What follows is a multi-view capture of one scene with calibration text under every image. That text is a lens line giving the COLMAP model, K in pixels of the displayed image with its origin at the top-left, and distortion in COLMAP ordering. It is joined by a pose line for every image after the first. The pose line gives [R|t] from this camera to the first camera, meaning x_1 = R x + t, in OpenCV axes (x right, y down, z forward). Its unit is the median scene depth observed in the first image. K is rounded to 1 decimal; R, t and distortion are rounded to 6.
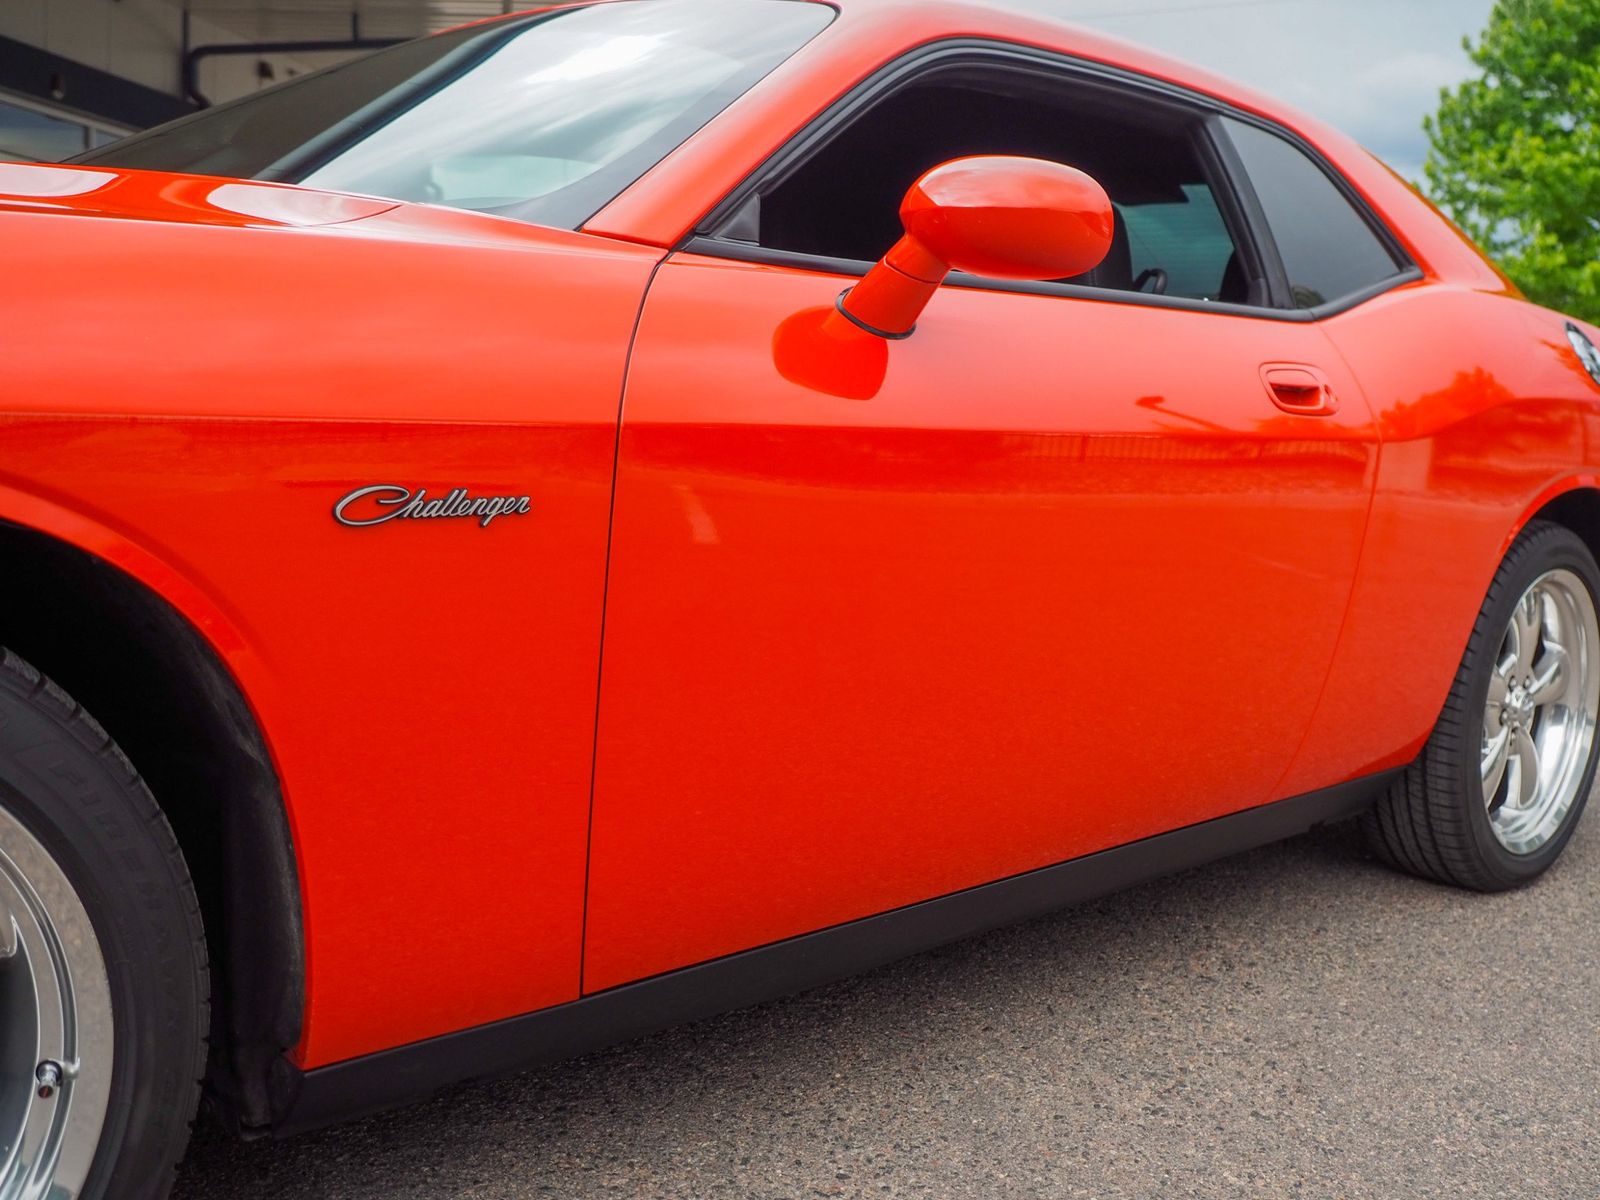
lens RADIAL K [[1744.0, 0, 788.8], [0, 1744.0, 550.0], [0, 0, 1]] dist [0.009369, 0.000000]
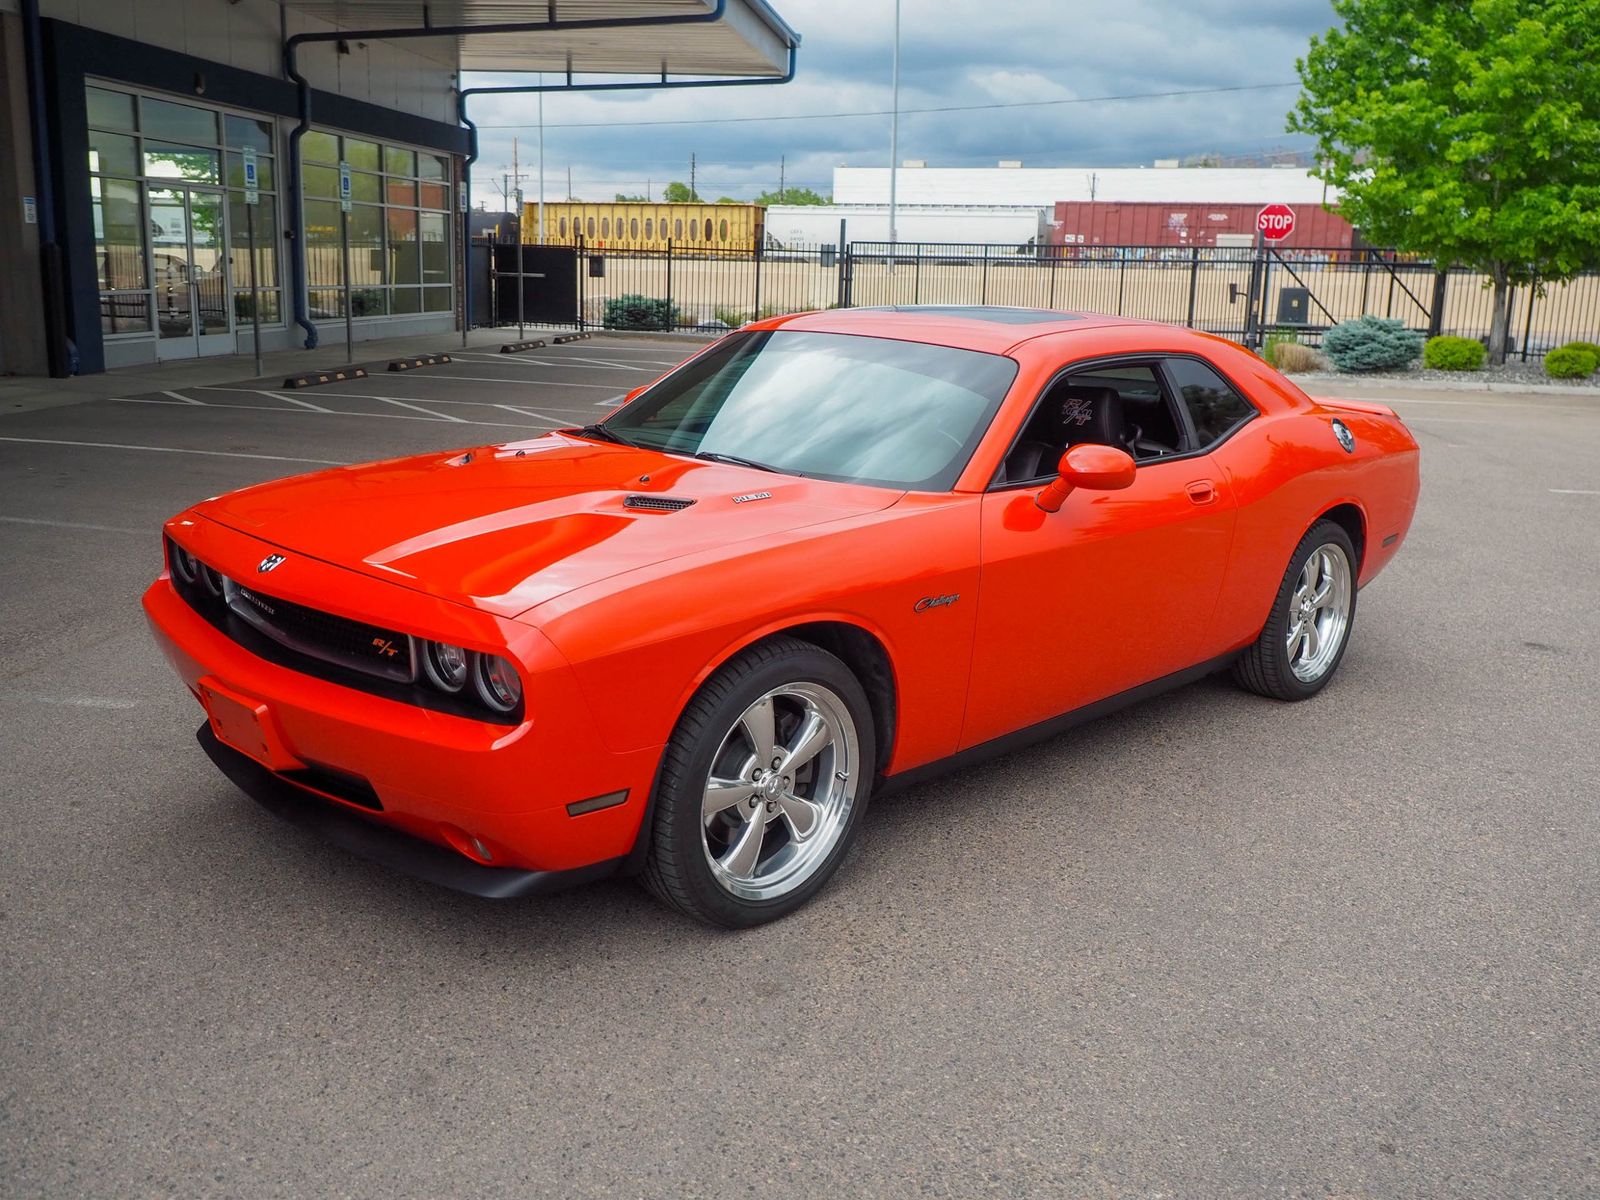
lens RADIAL K [[1448.8, 0, 804.1], [0, 1448.8, 588.5], [0, 0, 1]] dist [0.013805, -0.014282]
pose [[0.999335, -0.030294, 0.020303, -0.201153], [0.027777, 0.993040, 0.114458, -0.145431], [-0.023629, -0.113818, 0.993221, -0.659924]]
